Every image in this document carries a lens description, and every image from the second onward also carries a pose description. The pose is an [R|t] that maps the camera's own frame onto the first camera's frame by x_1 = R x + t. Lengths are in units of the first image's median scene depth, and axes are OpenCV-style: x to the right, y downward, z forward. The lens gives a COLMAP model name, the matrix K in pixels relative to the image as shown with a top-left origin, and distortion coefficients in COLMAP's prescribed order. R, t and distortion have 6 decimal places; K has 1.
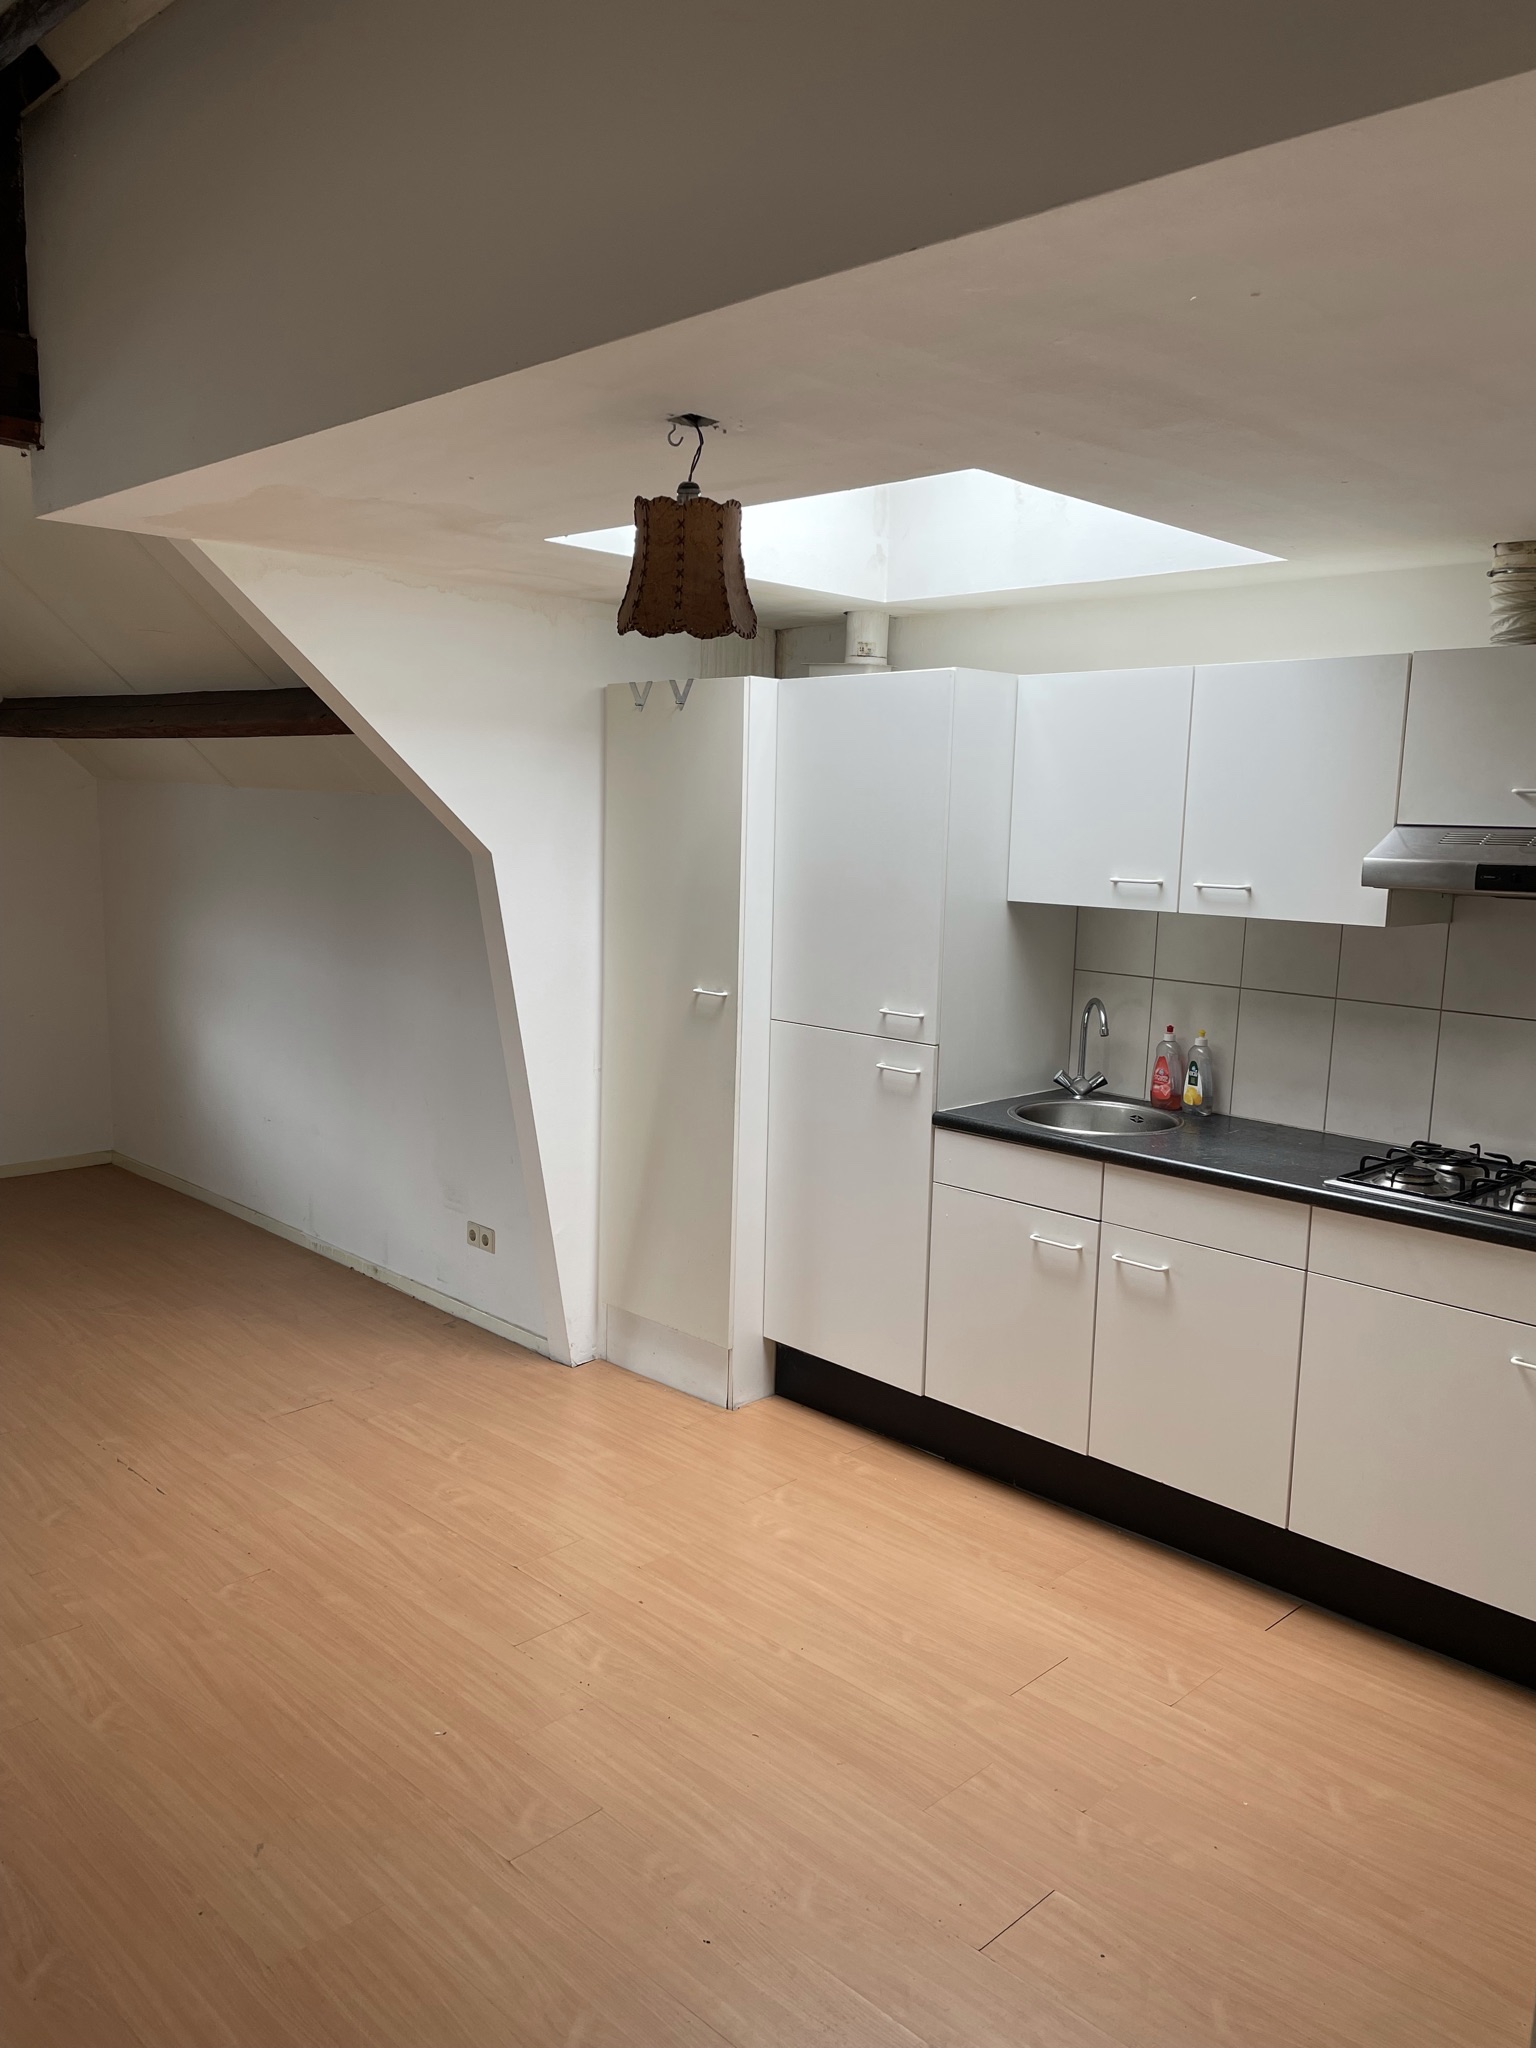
lens RADIAL K [[1555.1, 0, 778.9], [0, 1555.1, 1041.6], [0, 0, 1]] dist [0.094710, -0.108929]
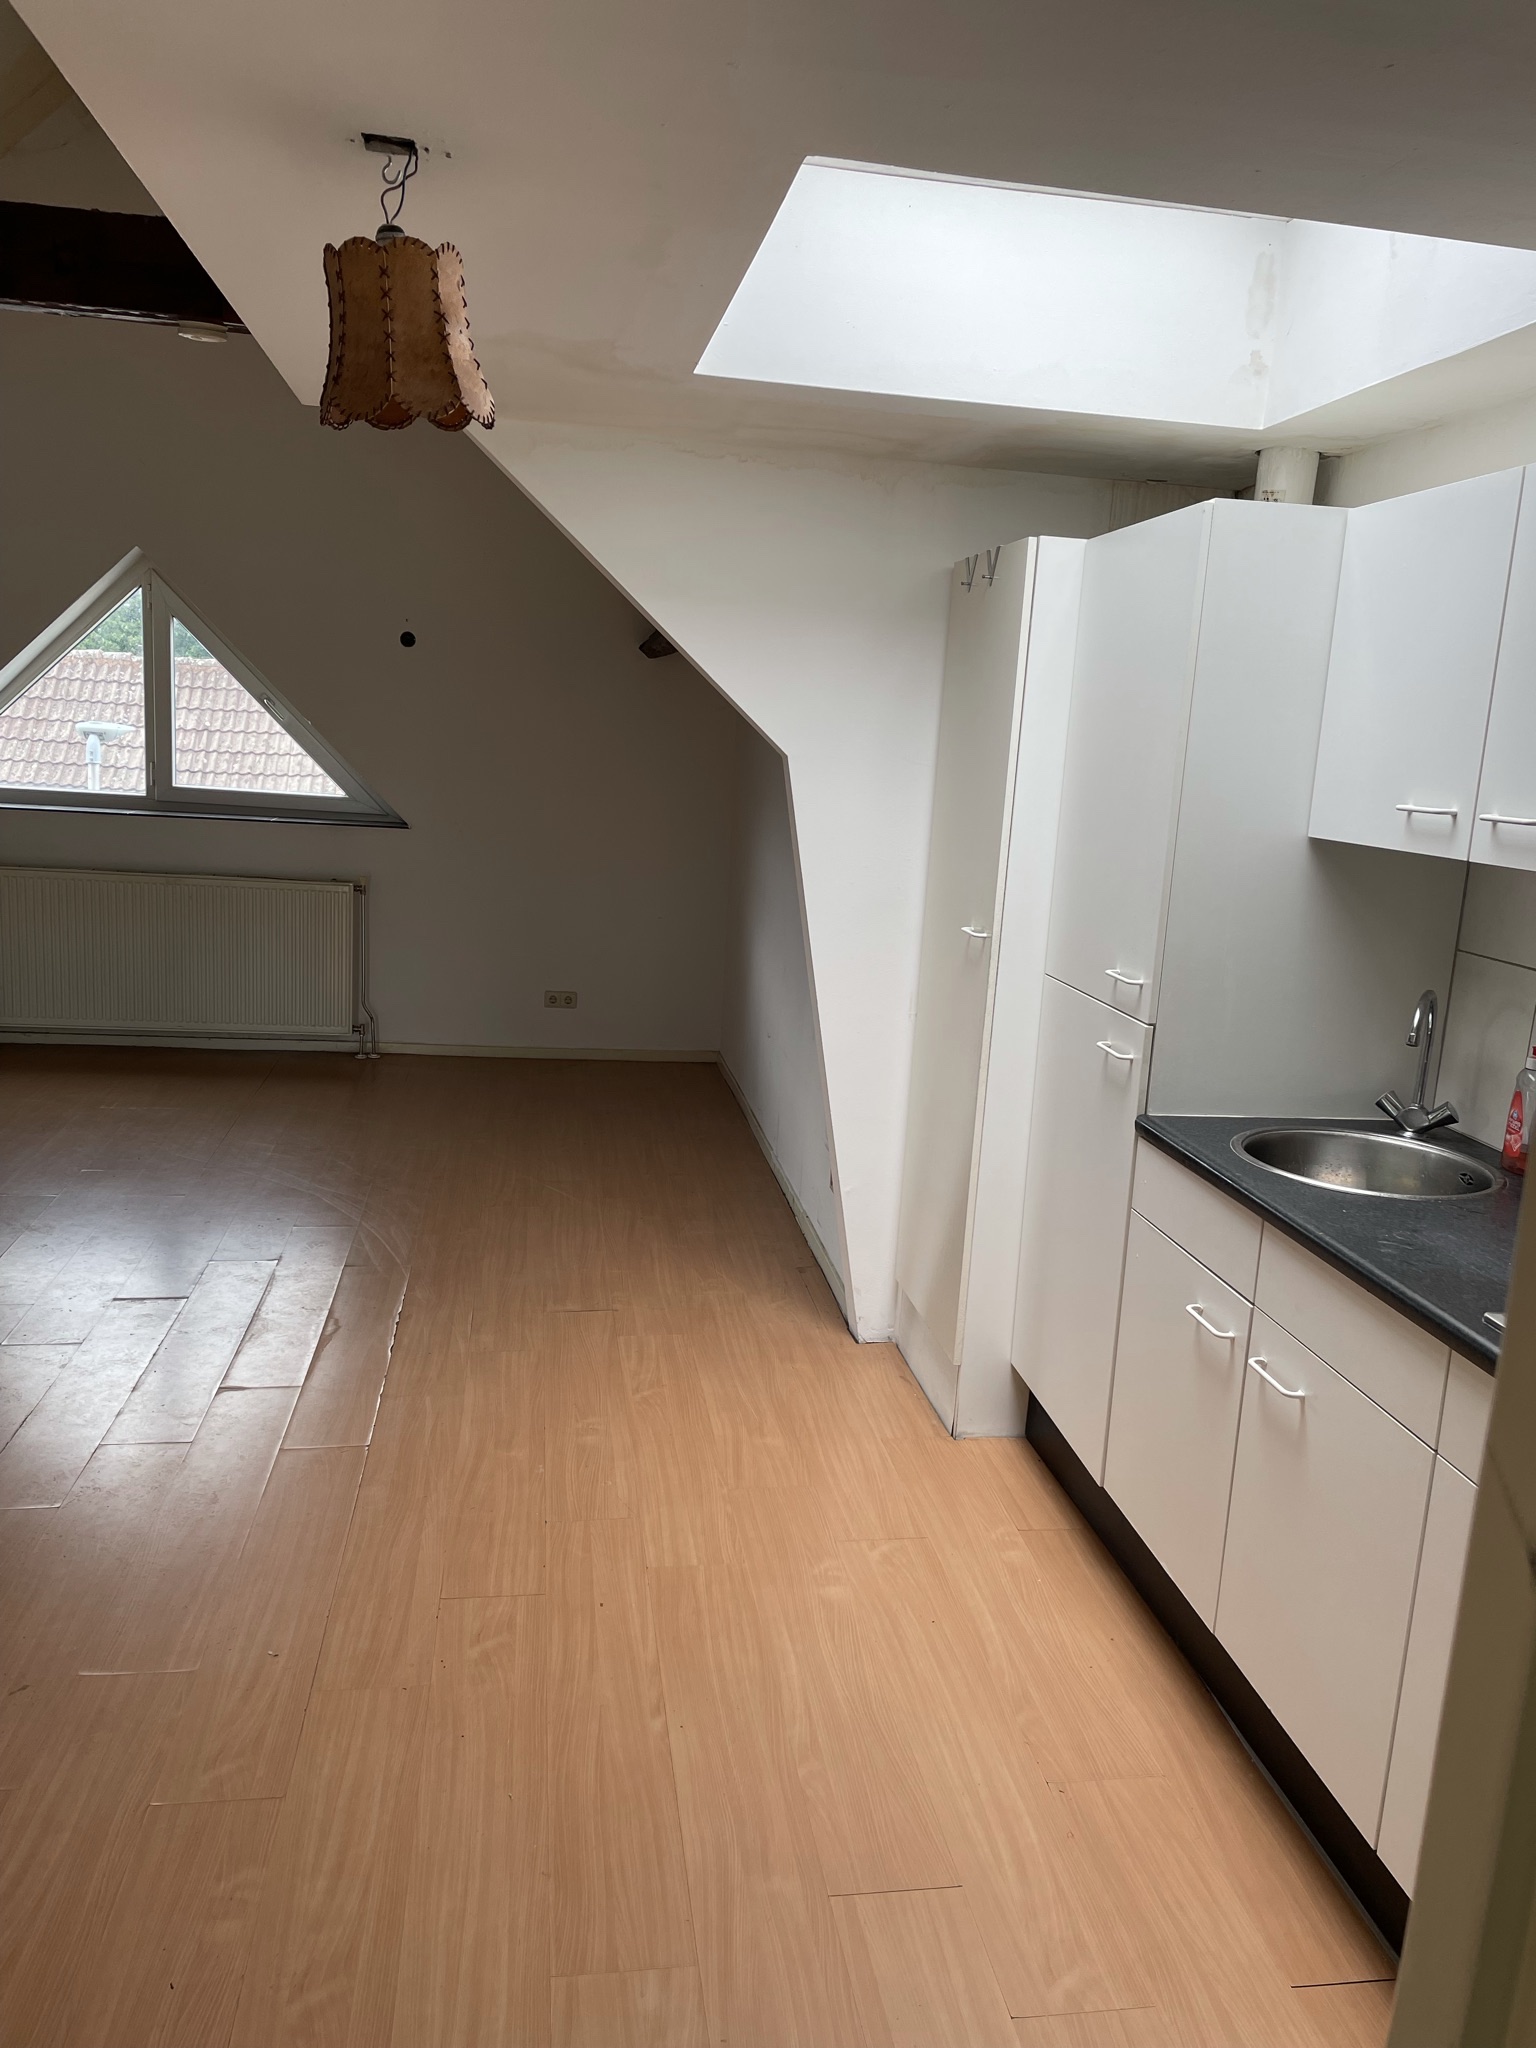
lens RADIAL K [[1545.6, 0, 769.5], [0, 1545.6, 1026.3], [0, 0, 1]] dist [0.097364, -0.121758]
pose [[0.806529, 0.133377, -0.575953, 0.405559], [-0.127195, 0.990552, 0.051272, -0.012113], [0.577350, 0.031906, 0.815873, 0.318114]]
